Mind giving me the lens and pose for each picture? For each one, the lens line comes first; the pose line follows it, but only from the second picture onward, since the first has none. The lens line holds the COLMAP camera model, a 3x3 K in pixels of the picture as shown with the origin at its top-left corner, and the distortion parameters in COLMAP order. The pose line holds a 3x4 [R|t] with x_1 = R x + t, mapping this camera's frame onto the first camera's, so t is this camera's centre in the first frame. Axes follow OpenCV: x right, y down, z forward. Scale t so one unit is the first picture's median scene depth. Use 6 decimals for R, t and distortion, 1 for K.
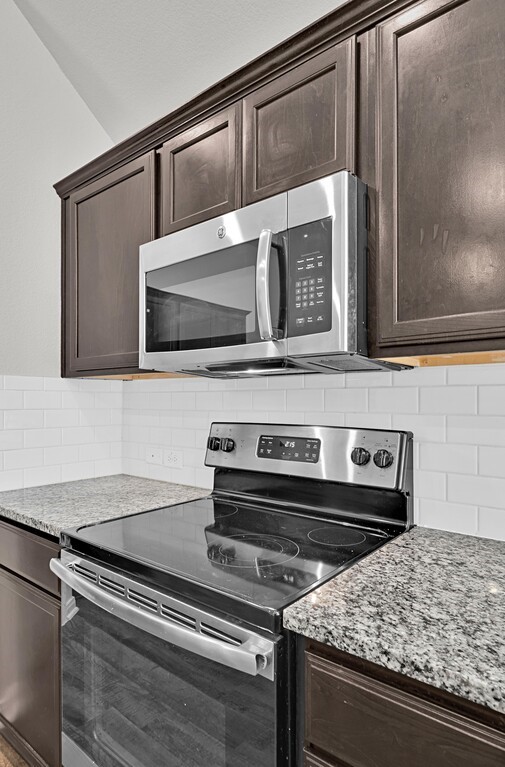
lens RADIAL K [[453.6, 0, 253.3], [0, 453.6, 399.3], [0, 0, 1]] dist [0.001830, 0.000297]
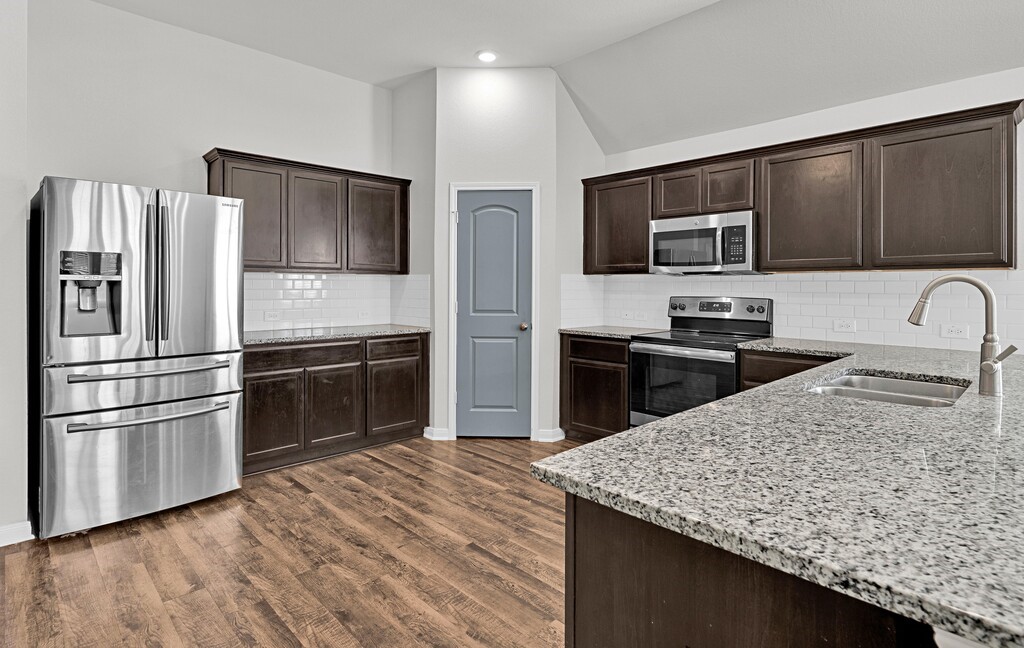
lens RADIAL K [[517.8, 0, 487.4], [0, 517.8, 285.8], [0, 0, 1]] dist [0.003134, 0.000440]
pose [[0.991094, 0.005816, -0.133036, -0.844153], [-0.005804, 0.999983, 0.000482, 0.005203], [0.133037, 0.000294, 0.991111, -2.080718]]
